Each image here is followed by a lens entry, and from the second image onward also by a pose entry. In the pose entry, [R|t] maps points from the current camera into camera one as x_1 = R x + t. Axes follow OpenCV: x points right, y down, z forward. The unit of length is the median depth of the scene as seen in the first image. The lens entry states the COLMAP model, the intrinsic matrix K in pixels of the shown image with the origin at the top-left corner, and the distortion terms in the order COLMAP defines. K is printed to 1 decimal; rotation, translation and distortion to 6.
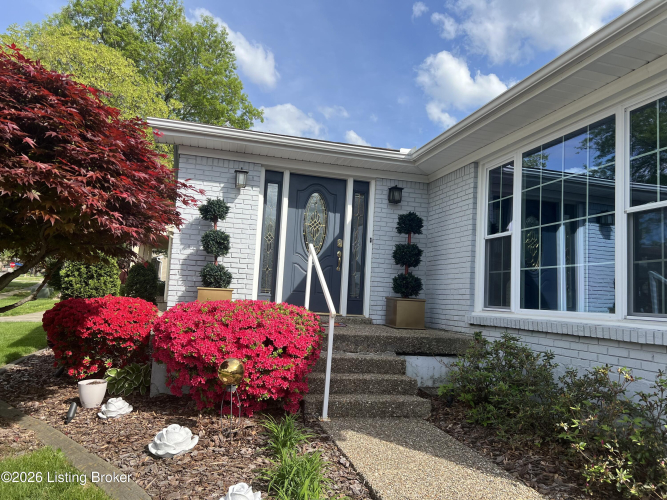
lens RADIAL K [[495.6, 0, 336.9], [0, 495.6, 254.9], [0, 0, 1]] dist [0.055528, -0.062513]
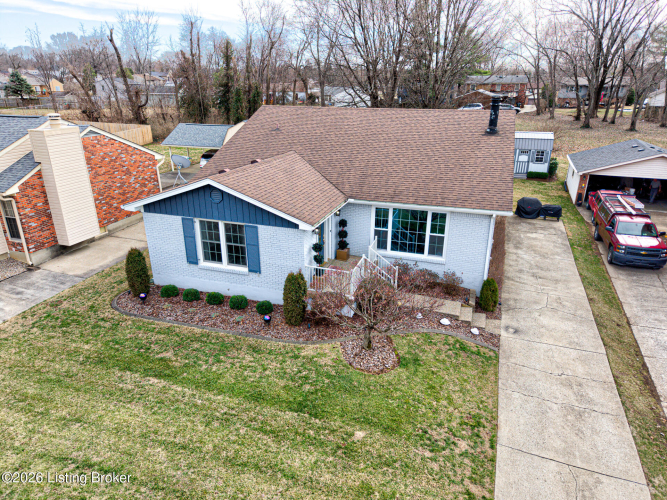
lens RADIAL K [[448.8, 0, 334.9], [0, 448.8, 248.6], [0, 0, 1]] dist [0.003093, 0.000415]
pose [[0.558601, -0.353763, 0.750211, -1.985165], [-0.040507, 0.891768, 0.450676, -1.175457], [-0.828447, -0.282137, 0.483812, -0.187680]]
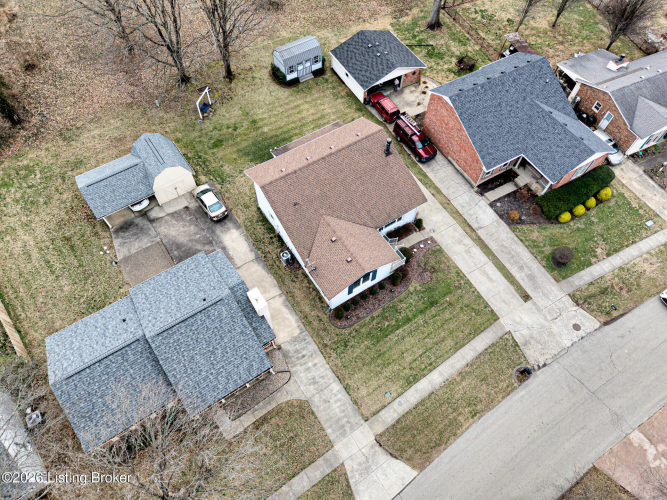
lens RADIAL K [[444.3, 0, 335.2], [0, 444.3, 252.4], [0, 0, 1]] dist [0.041800, -0.028226]
pose [[-0.298928, -0.855187, 0.423434, -2.600468], [-0.126895, 0.475405, 0.870567, -5.714842], [-0.945801, 0.206505, -0.250631, 3.547092]]
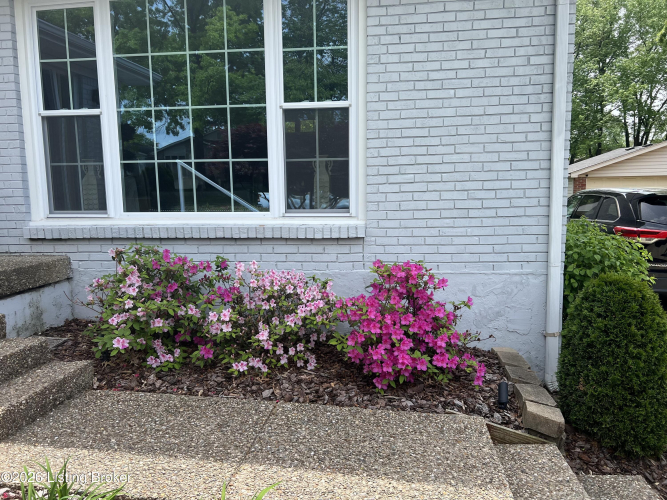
lens RADIAL K [[495.6, 0, 336.9], [0, 495.6, 254.9], [0, 0, 1]] dist [0.055528, -0.062513]
pose [[0.385979, -0.168589, 0.906972, -0.210135], [-0.050728, 0.977793, 0.203341, -0.004825], [-0.921112, -0.124494, 0.368855, 0.339231]]
